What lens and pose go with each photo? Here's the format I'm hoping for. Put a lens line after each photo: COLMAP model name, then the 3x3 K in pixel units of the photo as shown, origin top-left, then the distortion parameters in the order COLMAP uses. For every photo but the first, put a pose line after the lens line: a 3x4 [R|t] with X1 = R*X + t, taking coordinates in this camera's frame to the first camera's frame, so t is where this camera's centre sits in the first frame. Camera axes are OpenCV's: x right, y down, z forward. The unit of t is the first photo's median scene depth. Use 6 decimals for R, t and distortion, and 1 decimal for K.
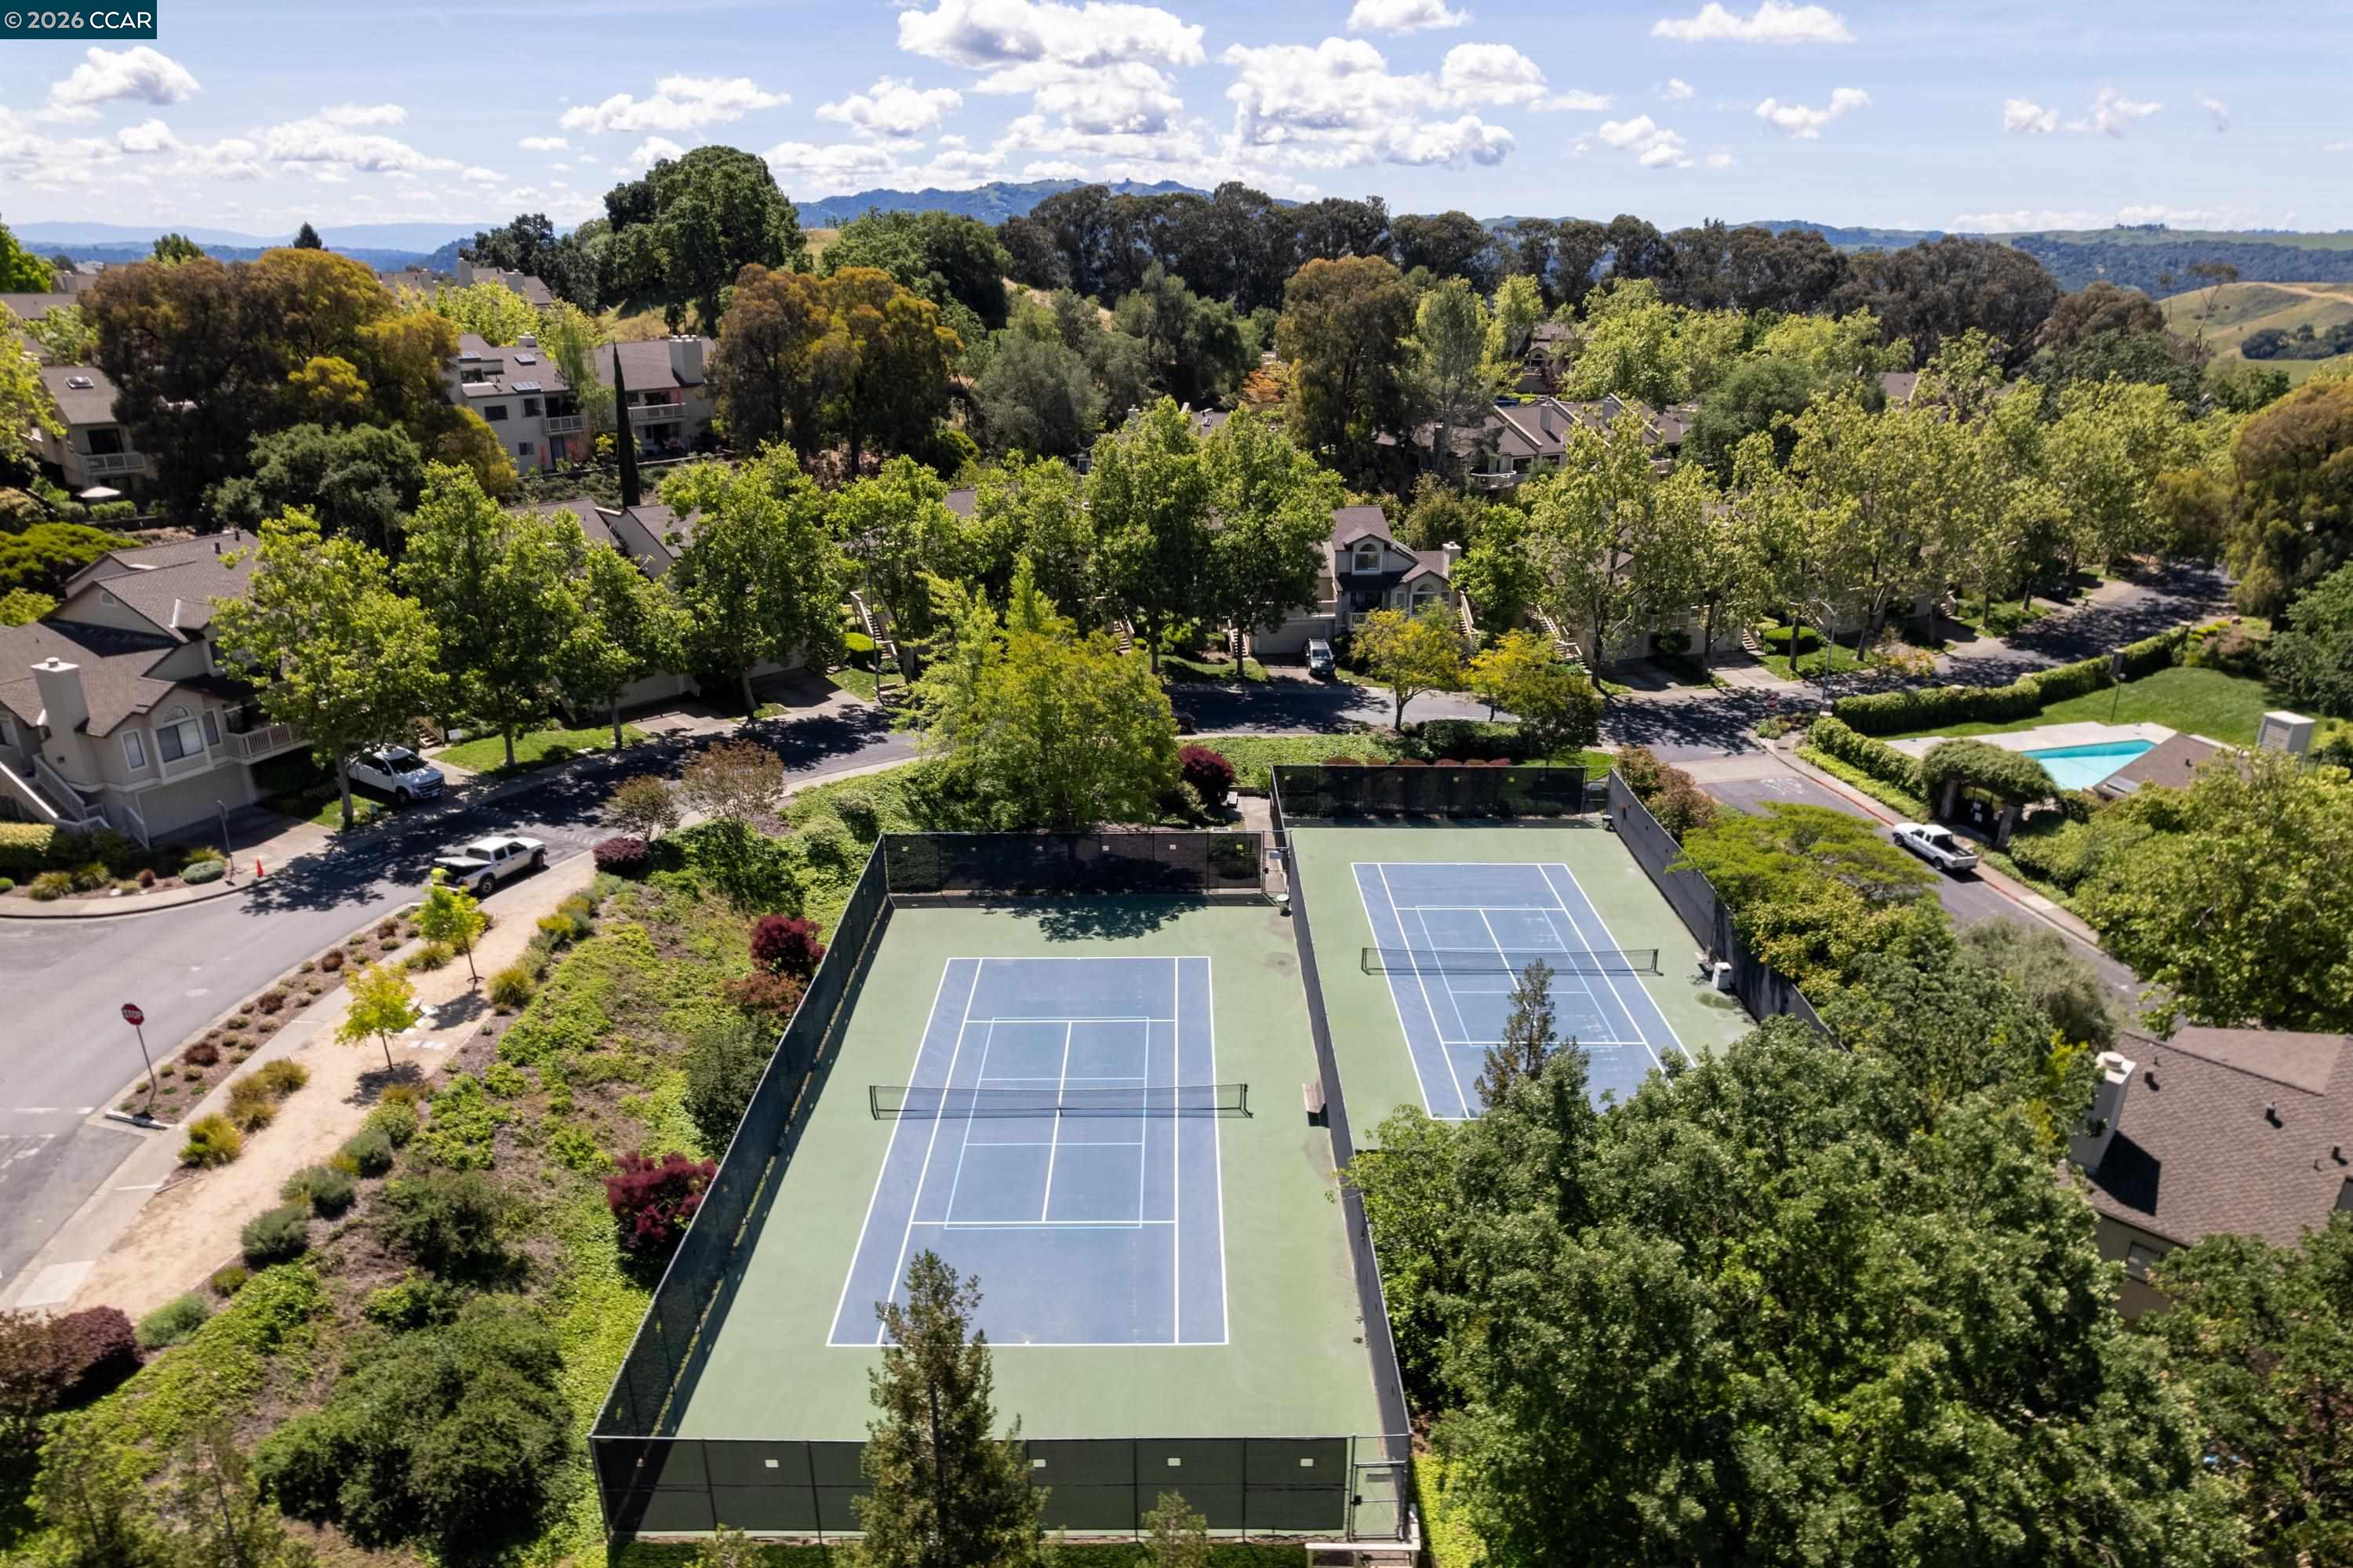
lens RADIAL K [[1498.6, 0, 1188.0], [0, 1498.6, 803.0], [0, 0, 1]] dist [-0.067091, 0.045194]
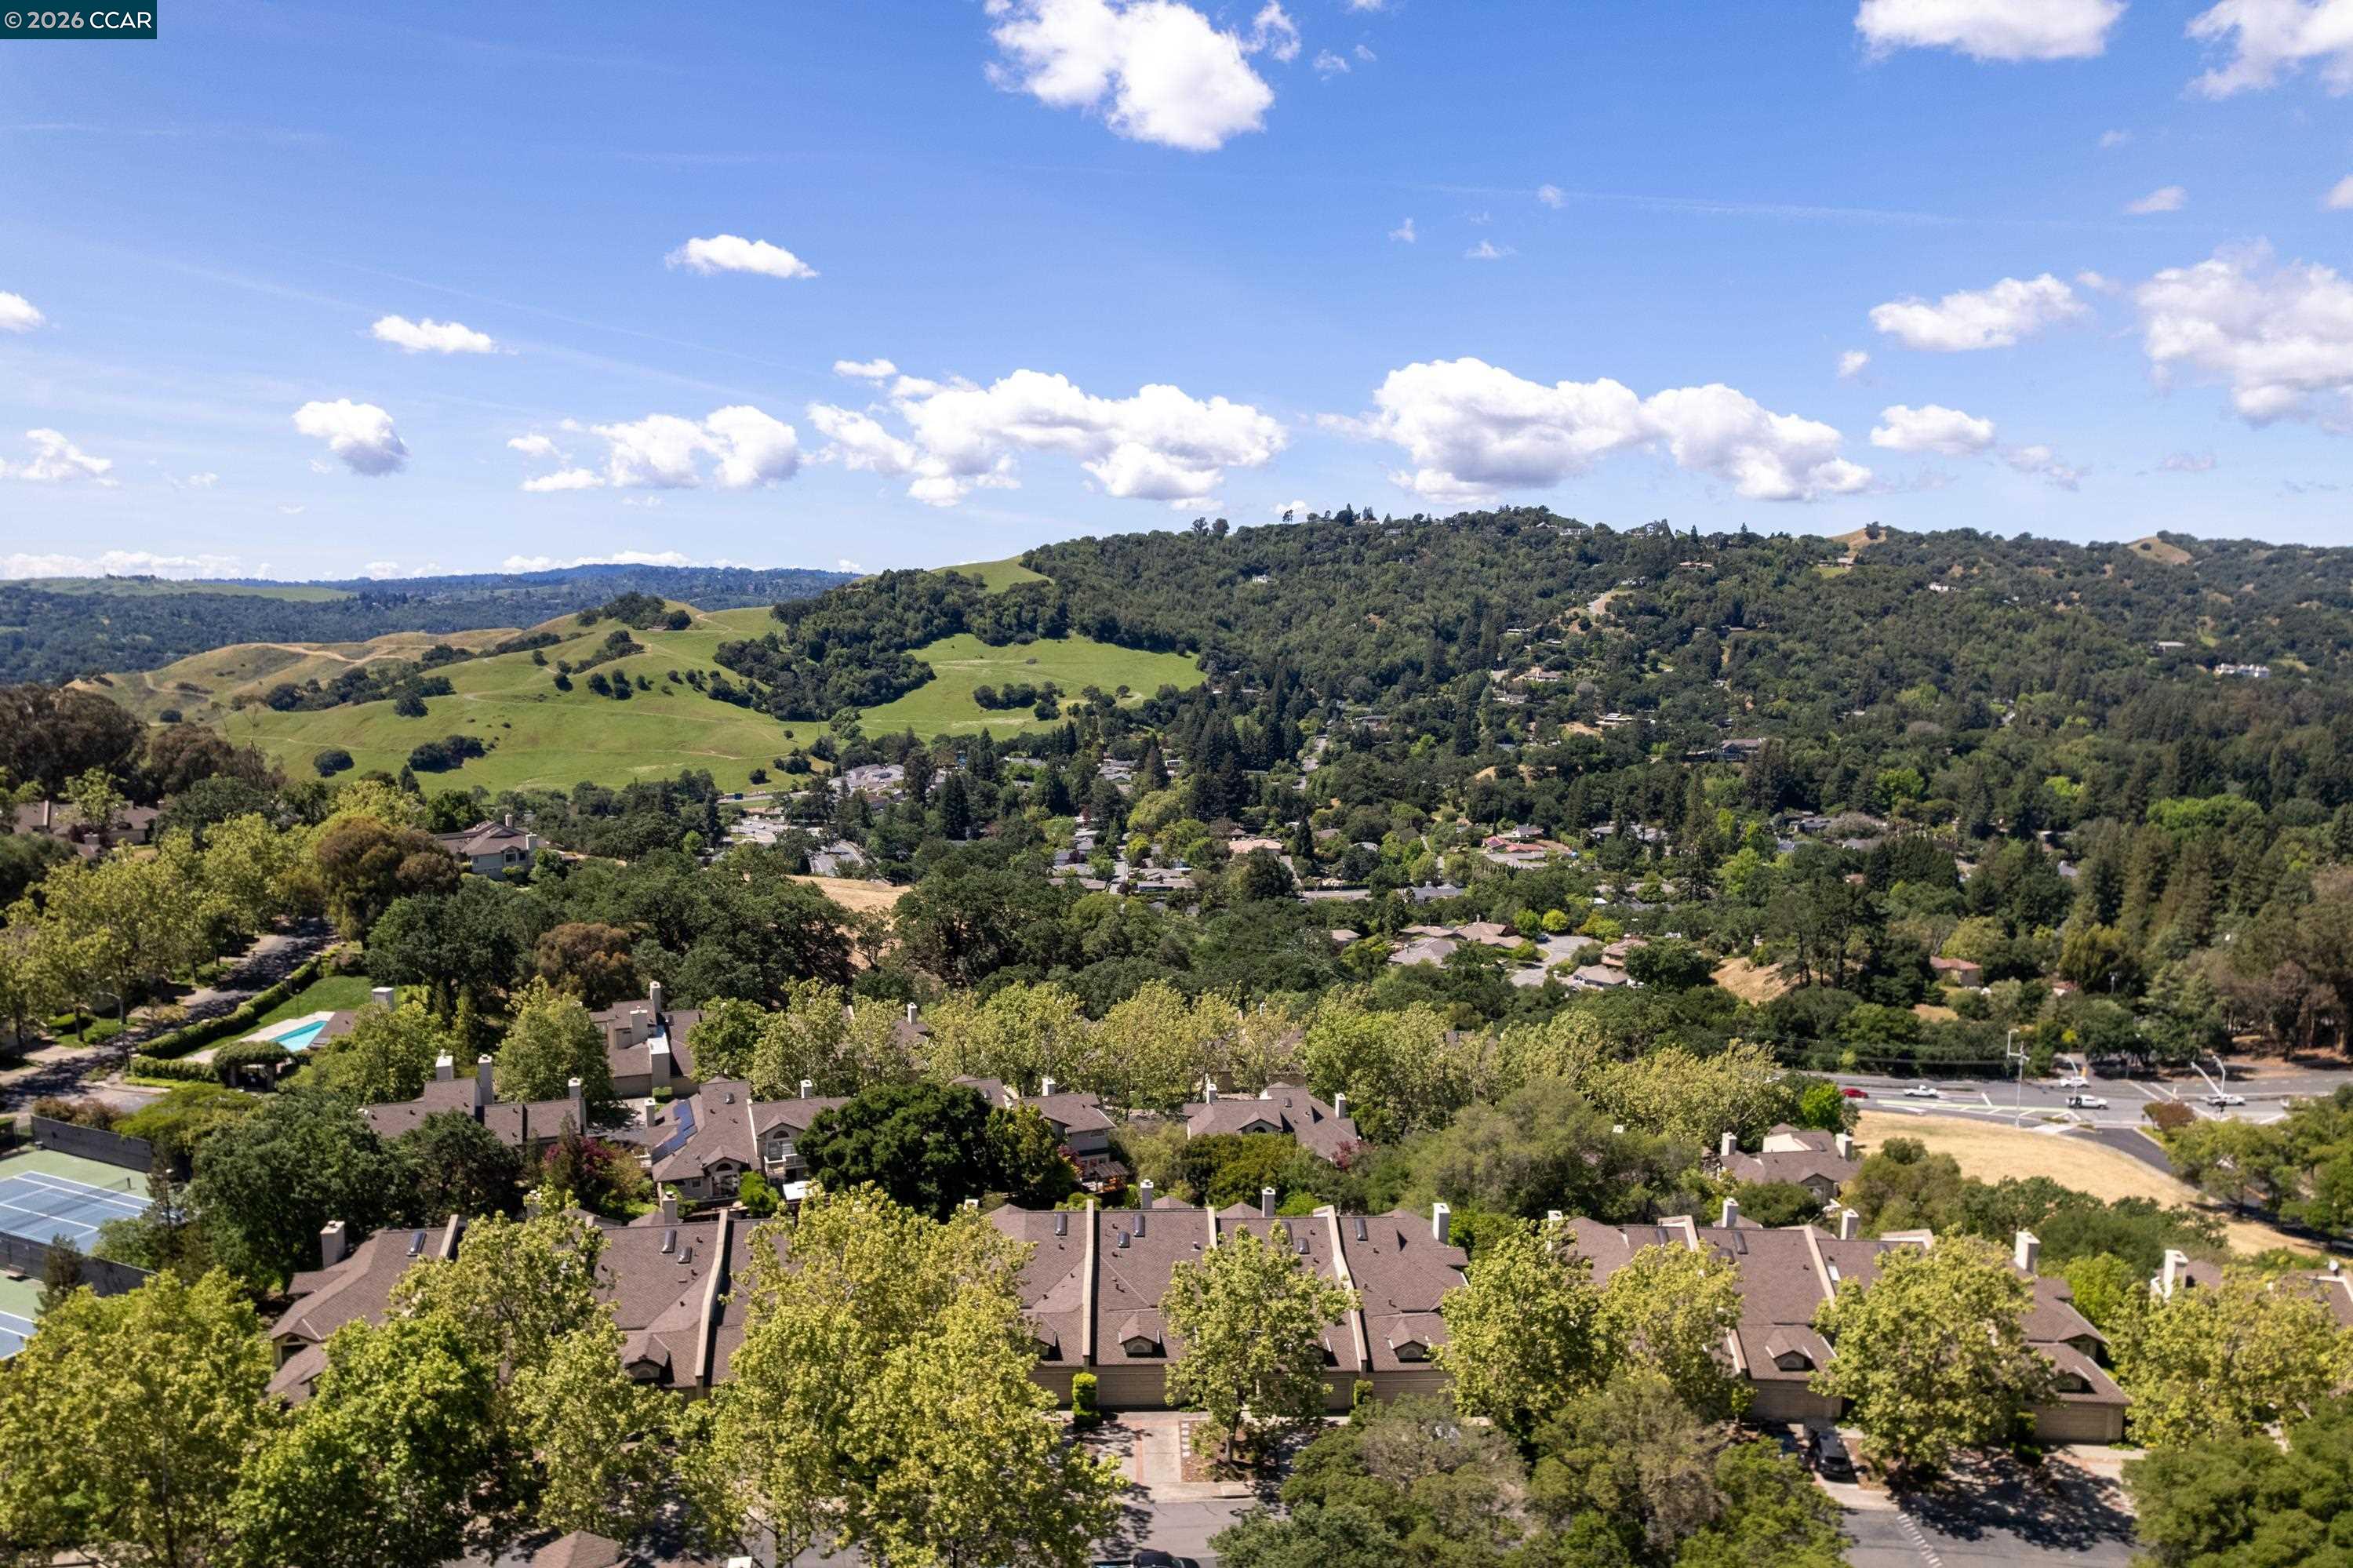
lens RADIAL K [[1498.6, 0, 1169.6], [0, 1498.6, 800.6], [0, 0, 1]] dist [-0.067091, 0.045194]
pose [[0.401896, -0.121567, 0.907580, -0.488456], [0.317156, 0.948278, -0.013425, 0.050831], [-0.859006, 0.293240, 0.419665, -0.670776]]
